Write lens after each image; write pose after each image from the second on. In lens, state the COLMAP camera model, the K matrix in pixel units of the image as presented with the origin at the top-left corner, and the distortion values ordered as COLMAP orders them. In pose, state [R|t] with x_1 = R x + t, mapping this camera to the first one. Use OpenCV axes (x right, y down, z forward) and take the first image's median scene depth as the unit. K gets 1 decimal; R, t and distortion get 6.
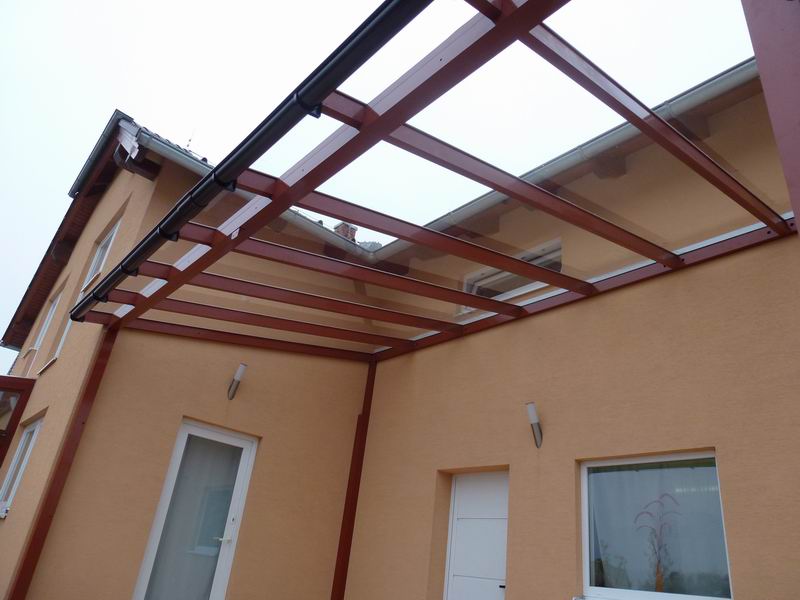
lens RADIAL K [[577.0, 0, 399.1], [0, 577.0, 299.0], [0, 0, 1]] dist [-0.071558, 0.032550]
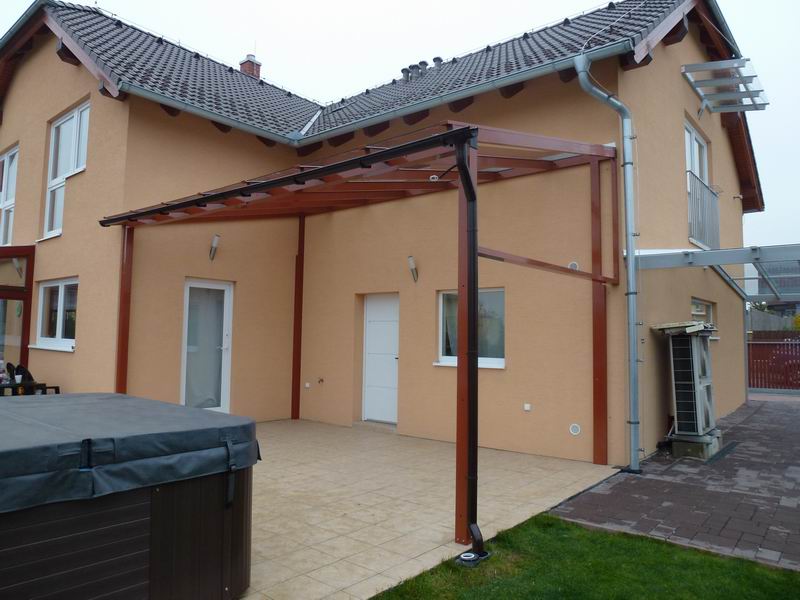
lens RADIAL K [[577.0, 0, 399.1], [0, 577.0, 299.0], [0, 0, 1]] dist [-0.071558, 0.032550]
pose [[0.982009, -0.089085, 0.166497, -0.081100], [0.017561, 0.920986, 0.389199, -0.311089], [-0.188014, -0.379273, 0.905982, -0.482117]]
